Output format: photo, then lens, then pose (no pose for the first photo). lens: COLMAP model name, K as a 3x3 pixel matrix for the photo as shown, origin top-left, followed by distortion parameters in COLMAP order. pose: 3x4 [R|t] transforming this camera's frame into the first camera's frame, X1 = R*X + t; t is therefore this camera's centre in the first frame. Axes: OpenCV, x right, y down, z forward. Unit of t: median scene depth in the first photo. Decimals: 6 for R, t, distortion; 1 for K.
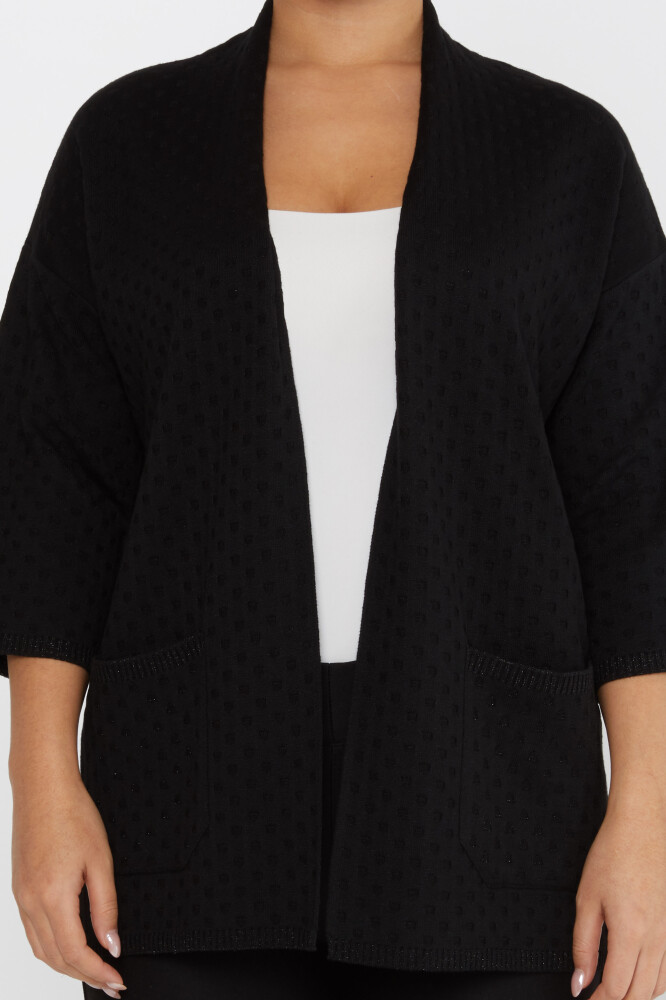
lens RADIAL K [[2363.3, 0, 333.0], [0, 2363.3, 500.0], [0, 0, 1]] dist [0.620158, -0.004951]
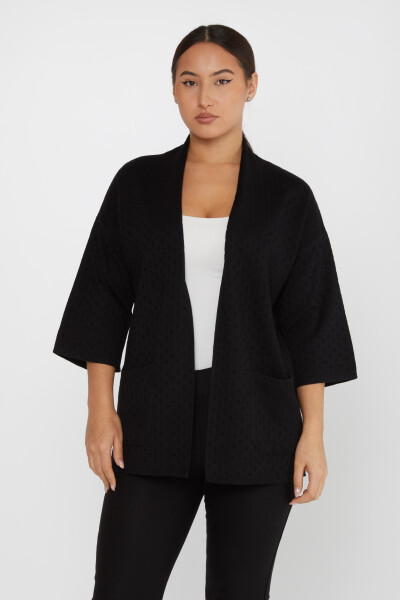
lens RADIAL K [[1418.0, 0, 200.0], [0, 1418.0, 300.0], [0, 0, 1]] dist [0.620158, -0.004951]
pose [[0.997375, 0.040933, -0.059736, 0.094727], [-0.037181, 0.997344, 0.062628, -0.124500], [0.062141, -0.060242, 0.996248, -0.657384]]
